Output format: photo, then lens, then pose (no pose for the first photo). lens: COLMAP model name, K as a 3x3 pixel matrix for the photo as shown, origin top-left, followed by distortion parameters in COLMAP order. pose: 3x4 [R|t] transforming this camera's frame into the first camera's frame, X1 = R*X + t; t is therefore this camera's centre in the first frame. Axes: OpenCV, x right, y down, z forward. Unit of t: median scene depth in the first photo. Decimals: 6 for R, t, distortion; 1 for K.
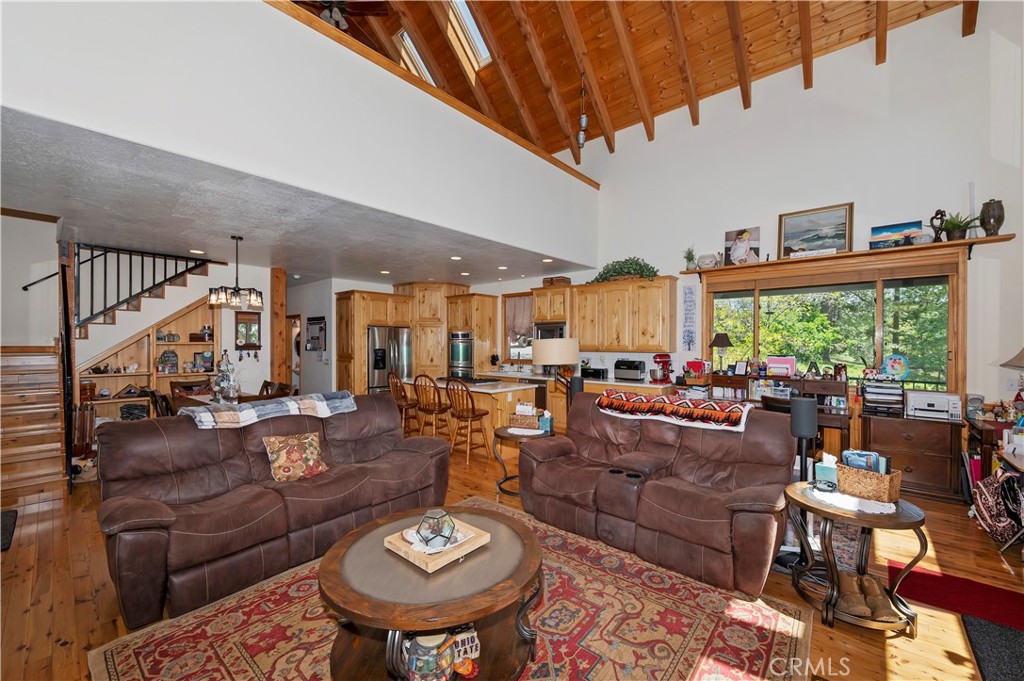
lens RADIAL K [[404.4, 0, 516.5], [0, 404.4, 347.4], [0, 0, 1]] dist [-0.004056, -0.000011]
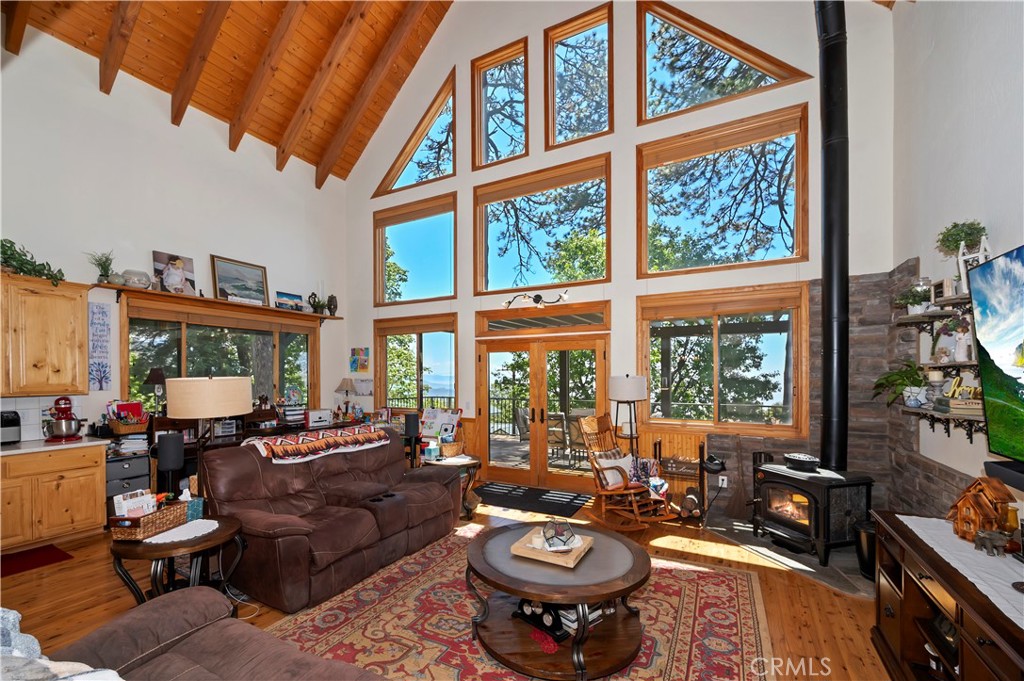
lens RADIAL K [[404.4, 0, 484.0], [0, 404.4, 380.5], [0, 0, 1]] dist [-0.004056, -0.000011]
pose [[-0.173038, -0.010424, 0.984860, -0.426608], [0.017317, 0.999757, 0.013625, -0.008974], [-0.984763, 0.019413, -0.172816, 0.446175]]
